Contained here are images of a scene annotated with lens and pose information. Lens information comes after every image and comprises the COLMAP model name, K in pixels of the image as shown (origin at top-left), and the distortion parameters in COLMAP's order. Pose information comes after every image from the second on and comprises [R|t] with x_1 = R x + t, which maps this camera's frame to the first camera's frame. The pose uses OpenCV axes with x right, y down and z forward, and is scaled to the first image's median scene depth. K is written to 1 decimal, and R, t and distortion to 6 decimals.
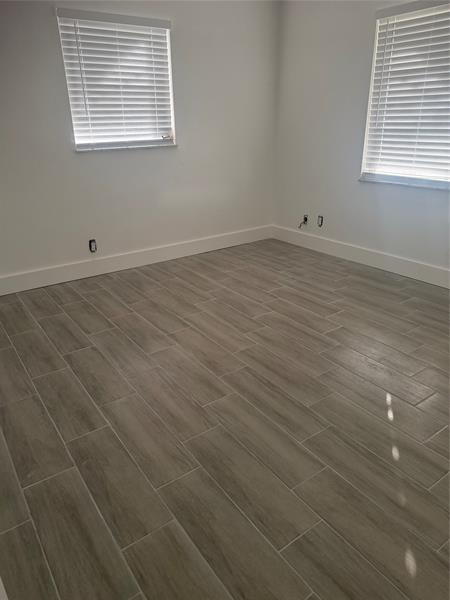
lens RADIAL K [[434.6, 0, 225.0], [0, 434.6, 300.0], [0, 0, 1]] dist [0.036597, -0.004517]
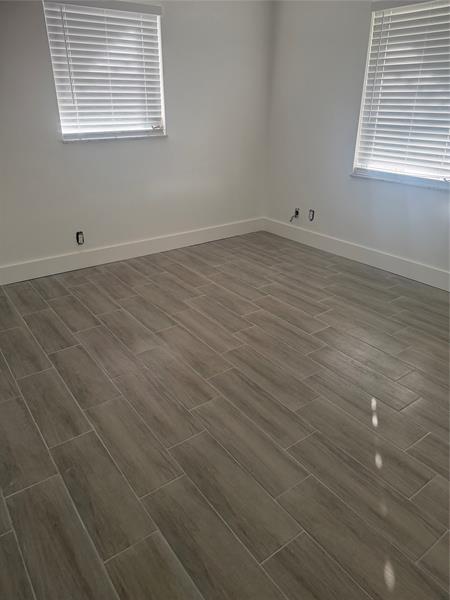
lens RADIAL K [[434.6, 0, 225.0], [0, 434.6, 300.0], [0, 0, 1]] dist [0.036597, -0.004517]
pose [[0.999705, 0.012684, 0.020727, 0.006662], [-0.013408, 0.999291, 0.035190, -0.036378], [-0.020266, -0.035458, 0.999166, 0.007958]]
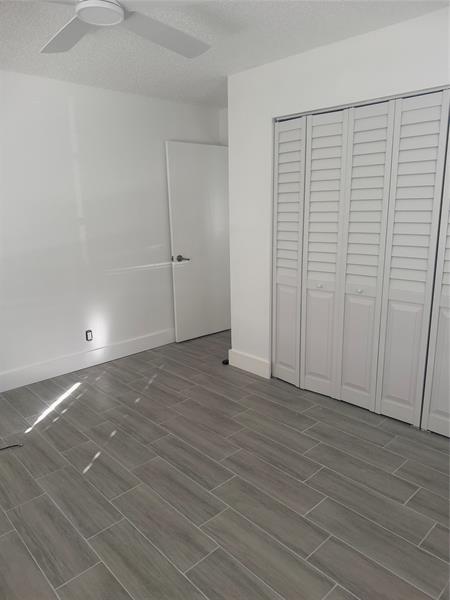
lens RADIAL K [[434.6, 0, 225.0], [0, 434.6, 300.0], [0, 0, 1]] dist [0.036597, -0.004517]
pose [[-0.990037, 0.065811, -0.124485, 0.103564], [-0.018395, 0.816035, 0.577710, -0.687394], [0.139604, 0.574244, -0.806694, 1.441524]]
